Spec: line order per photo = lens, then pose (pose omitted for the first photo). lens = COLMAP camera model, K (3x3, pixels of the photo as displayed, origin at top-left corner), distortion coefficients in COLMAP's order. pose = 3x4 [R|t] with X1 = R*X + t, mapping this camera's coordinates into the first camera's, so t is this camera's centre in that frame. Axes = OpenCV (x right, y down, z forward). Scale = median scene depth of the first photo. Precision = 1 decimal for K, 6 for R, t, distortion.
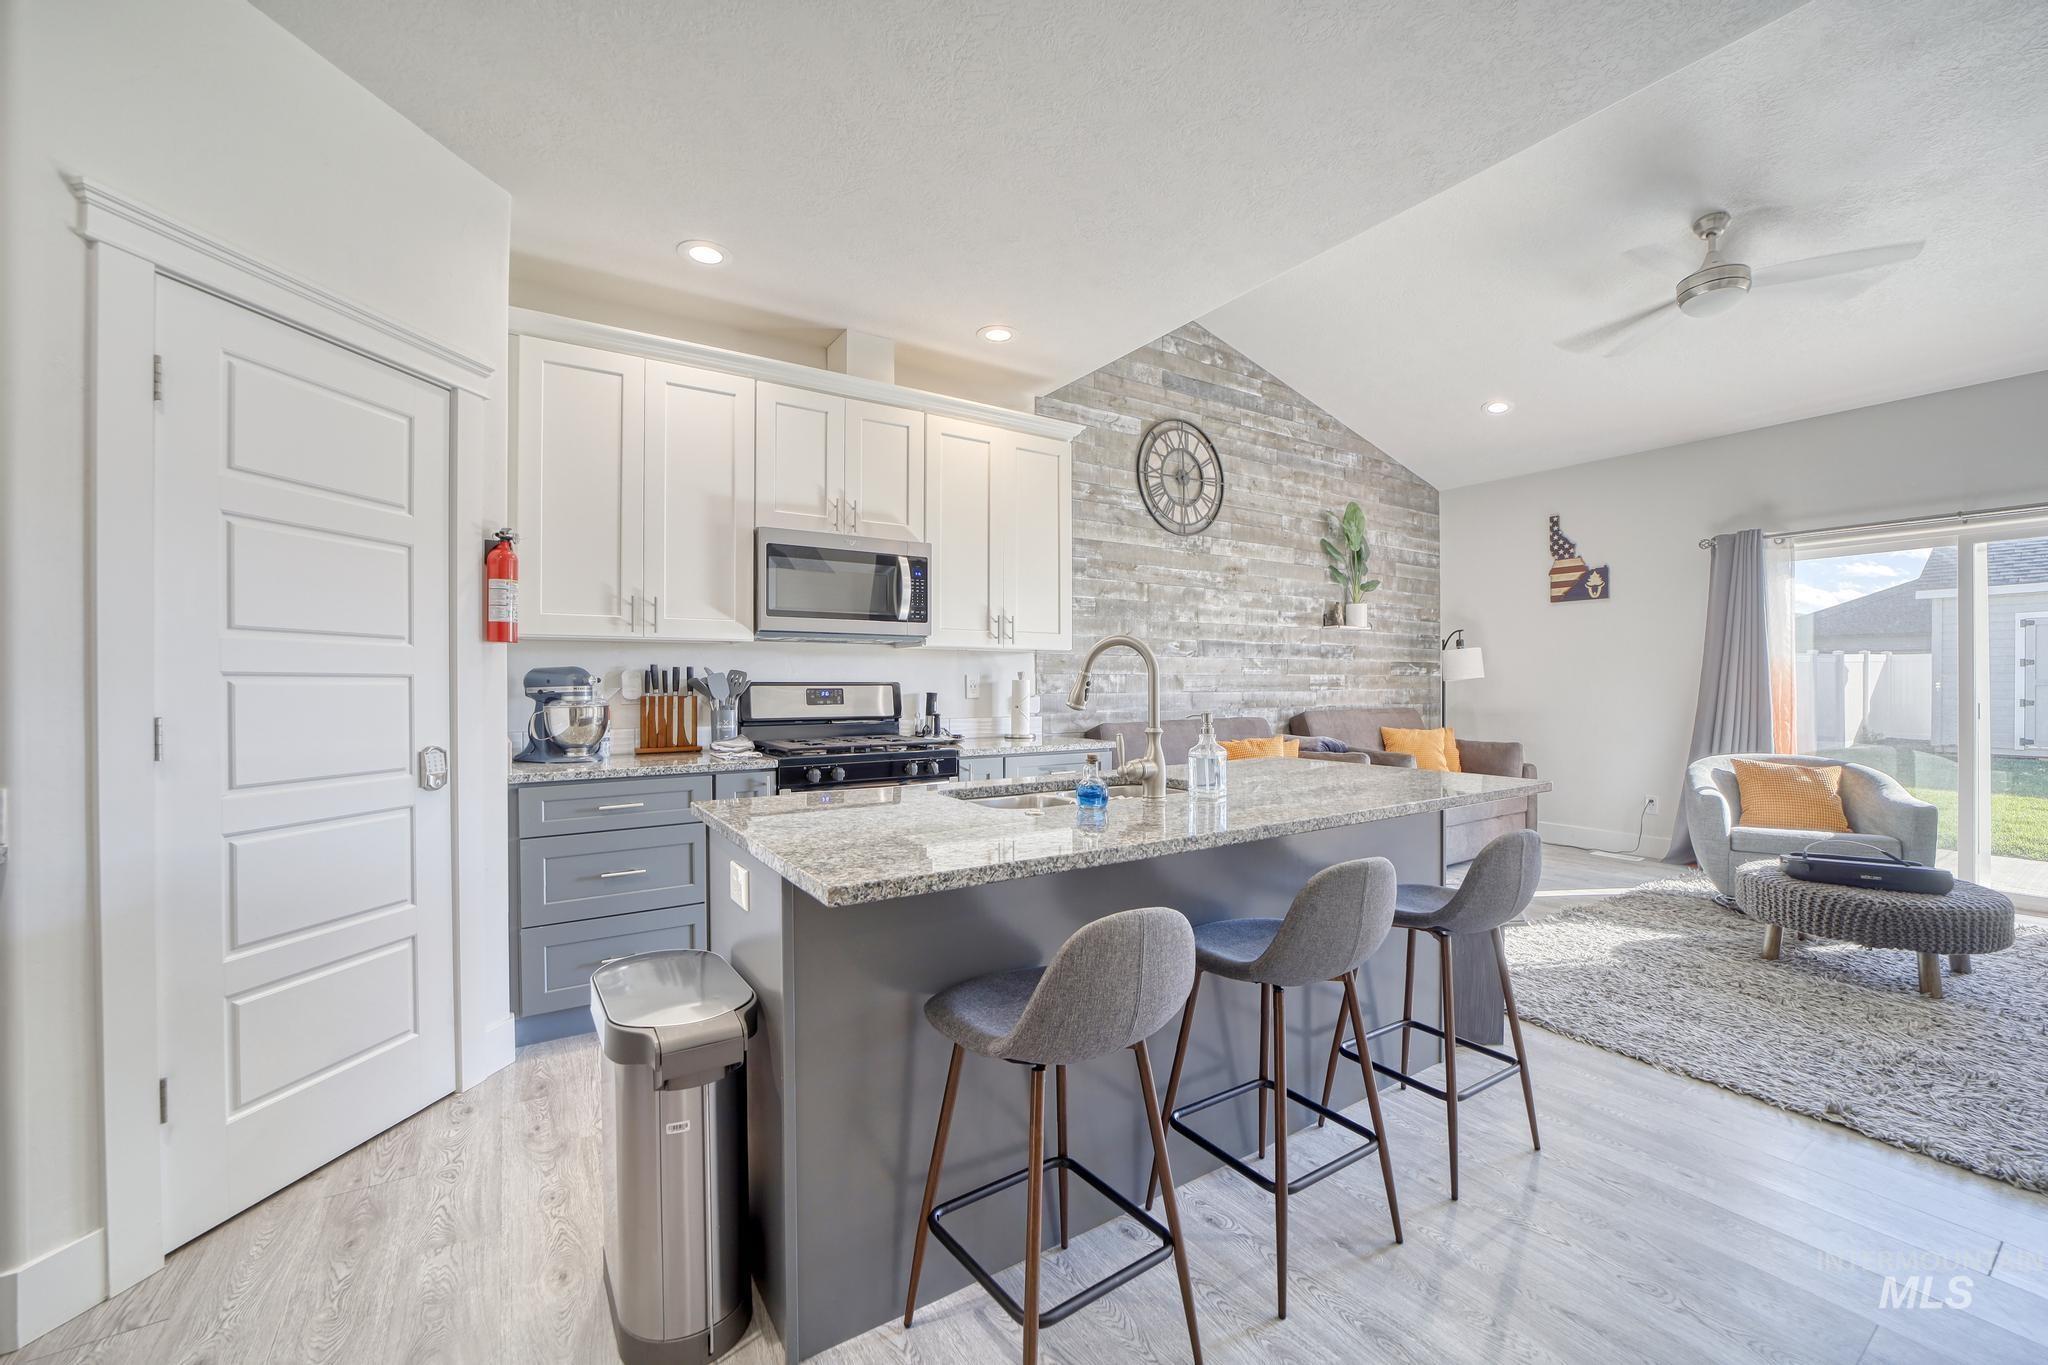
lens RADIAL K [[800.3, 0, 1020.2], [0, 800.3, 684.8], [0, 0, 1]] dist [-0.033859, 0.005740]
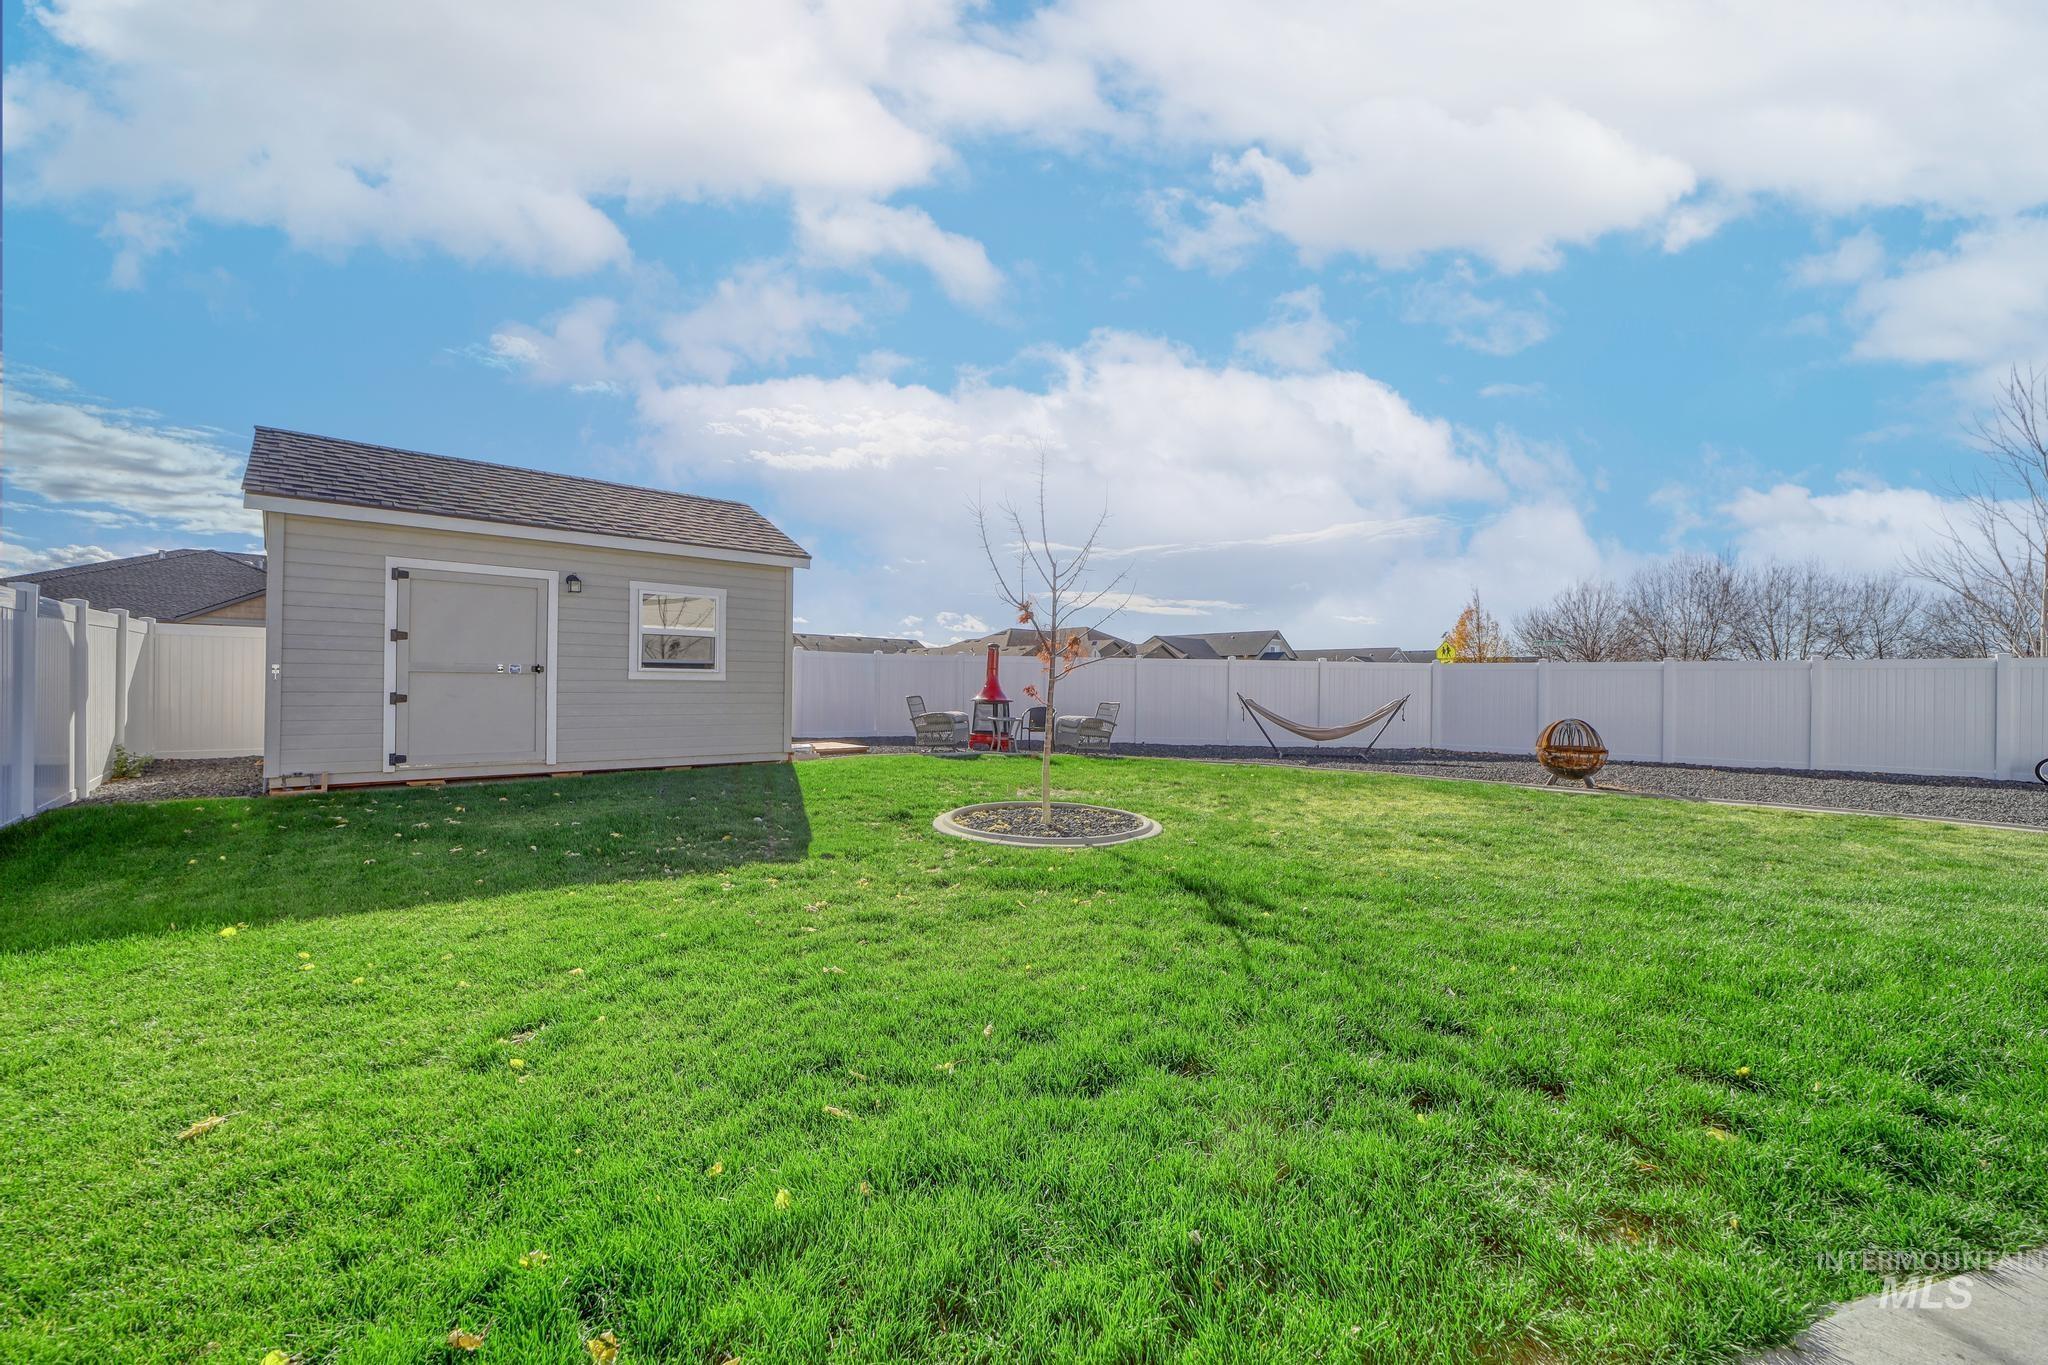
lens RADIAL K [[800.3, 0, 1020.9], [0, 800.3, 687.5], [0, 0, 1]] dist [-0.033859, 0.005740]
pose [[-0.162241, 0.005179, 0.986738, 1.233311], [-0.001758, 0.999983, -0.005538, 0.036755], [-0.986750, -0.002633, -0.162229, 1.261158]]
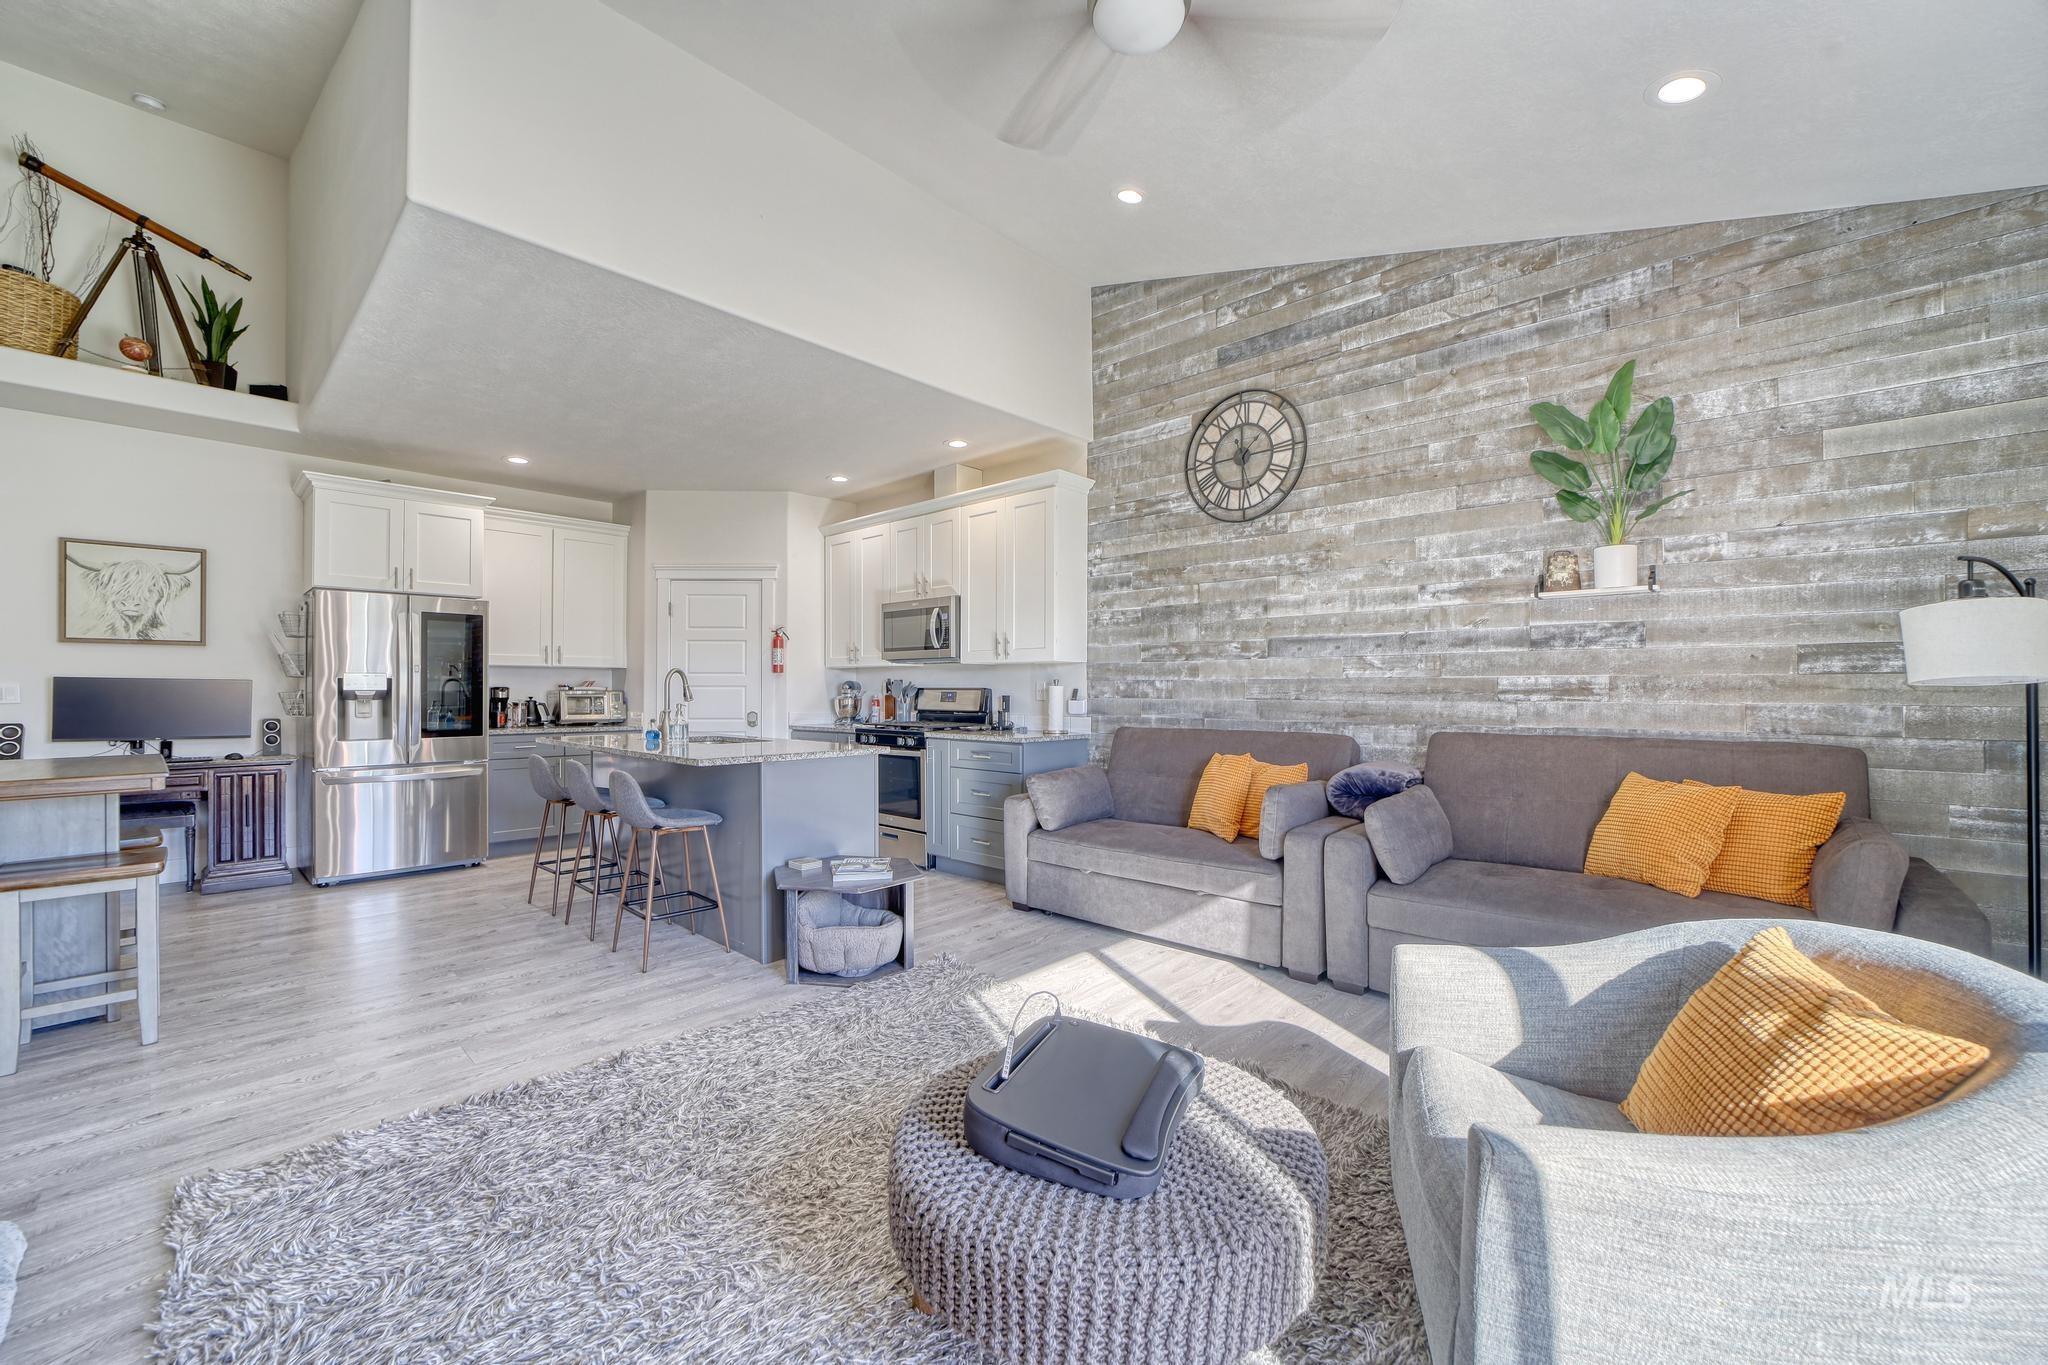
lens RADIAL K [[800.3, 0, 1020.7], [0, 800.3, 685.5], [0, 0, 1]] dist [-0.033859, 0.005740]
pose [[0.249202, -0.002401, -0.968448, 0.973094], [-0.002374, 0.999992, -0.003090, -0.002521], [0.968449, 0.003070, 0.249195, 0.530980]]
